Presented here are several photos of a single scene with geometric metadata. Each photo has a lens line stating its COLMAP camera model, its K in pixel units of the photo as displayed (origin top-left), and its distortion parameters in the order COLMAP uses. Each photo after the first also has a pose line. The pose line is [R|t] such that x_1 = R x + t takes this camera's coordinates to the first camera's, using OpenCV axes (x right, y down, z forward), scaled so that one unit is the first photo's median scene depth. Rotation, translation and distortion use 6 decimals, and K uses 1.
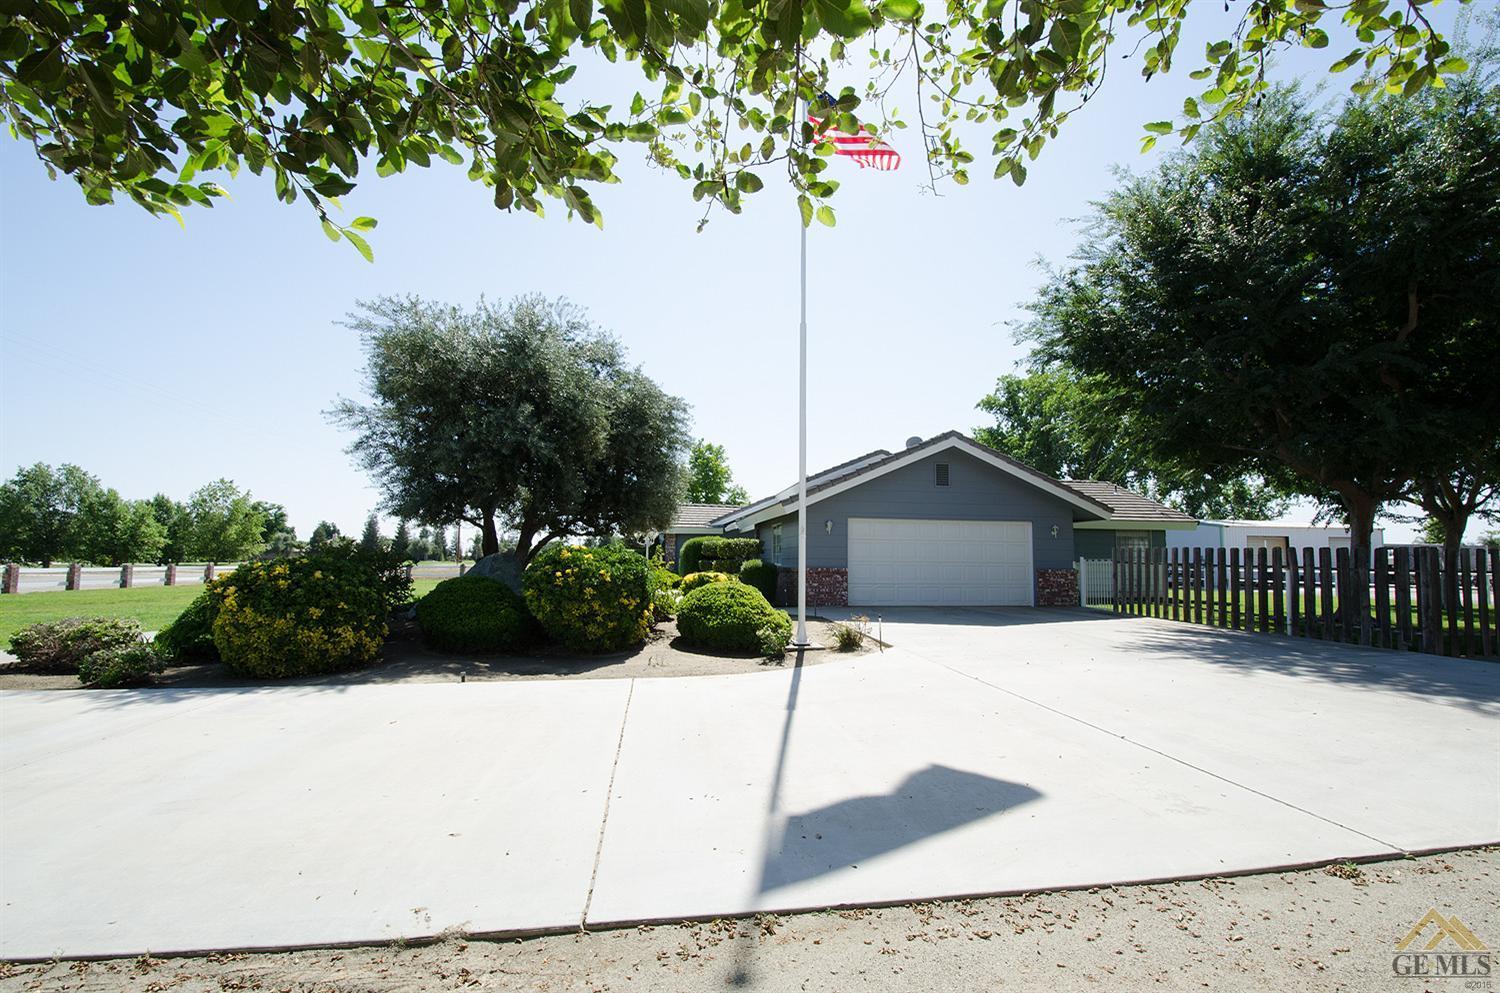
lens RADIAL K [[647.7, 0, 758.1], [0, 647.7, 510.6], [0, 0, 1]] dist [0.000079, -0.000503]
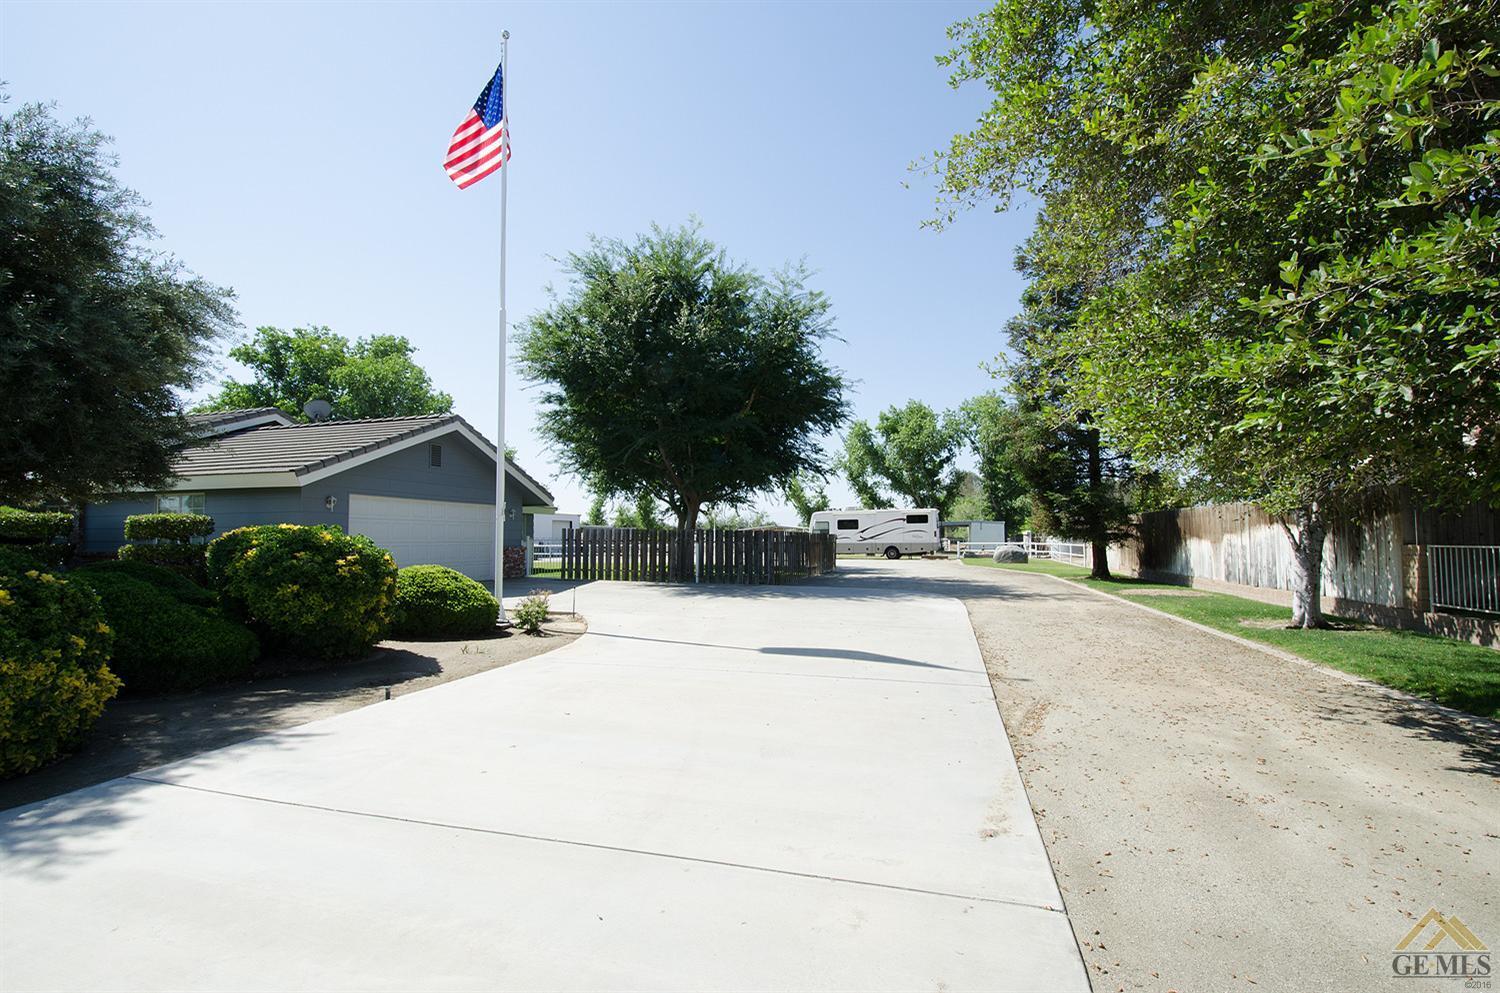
lens RADIAL K [[647.7, 0, 758.1], [0, 647.7, 510.6], [0, 0, 1]] dist [0.000079, -0.000503]
pose [[0.428133, 0.028775, 0.903258, -0.429015], [-0.058661, 0.998270, -0.003997, 0.004705], [-0.901810, -0.051274, 0.429080, 0.108874]]
